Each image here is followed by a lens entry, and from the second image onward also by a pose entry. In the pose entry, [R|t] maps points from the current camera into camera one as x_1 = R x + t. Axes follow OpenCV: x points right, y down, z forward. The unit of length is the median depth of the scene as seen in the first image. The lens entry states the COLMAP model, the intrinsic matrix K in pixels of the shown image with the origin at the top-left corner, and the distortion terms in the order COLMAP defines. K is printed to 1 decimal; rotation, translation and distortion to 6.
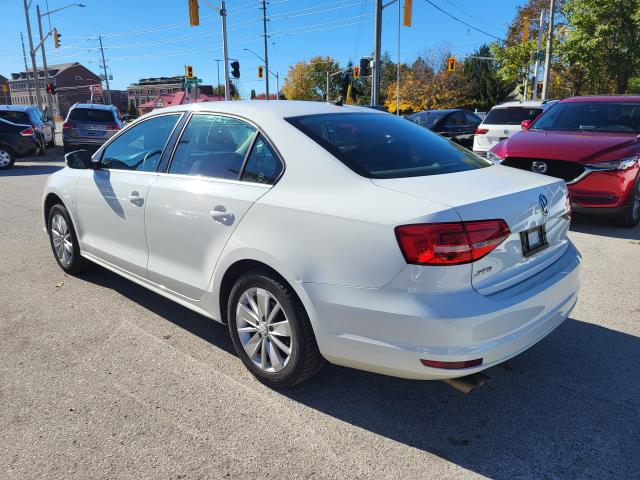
lens RADIAL K [[478.3, 0, 317.2], [0, 478.3, 245.5], [0, 0, 1]] dist [0.018365, -0.017233]
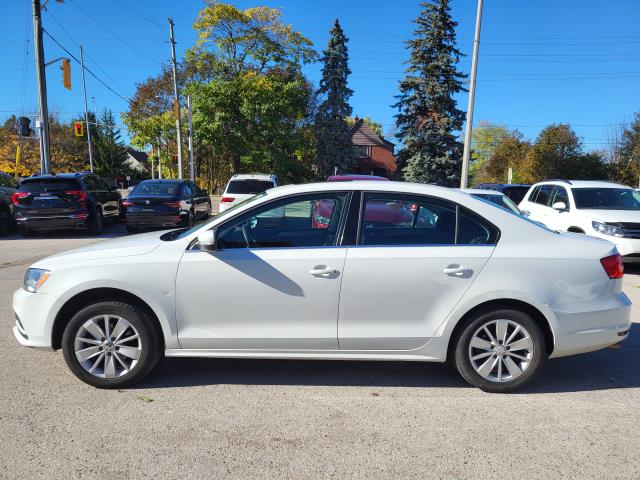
lens RADIAL K [[478.3, 0, 330.0], [0, 478.3, 242.2], [0, 0, 1]] dist [0.018365, -0.017233]
pose [[0.700916, -0.060887, 0.710640, -0.948272], [0.159179, 0.984574, -0.072643, -0.071098], [-0.695255, 0.164036, 0.699795, 0.229035]]
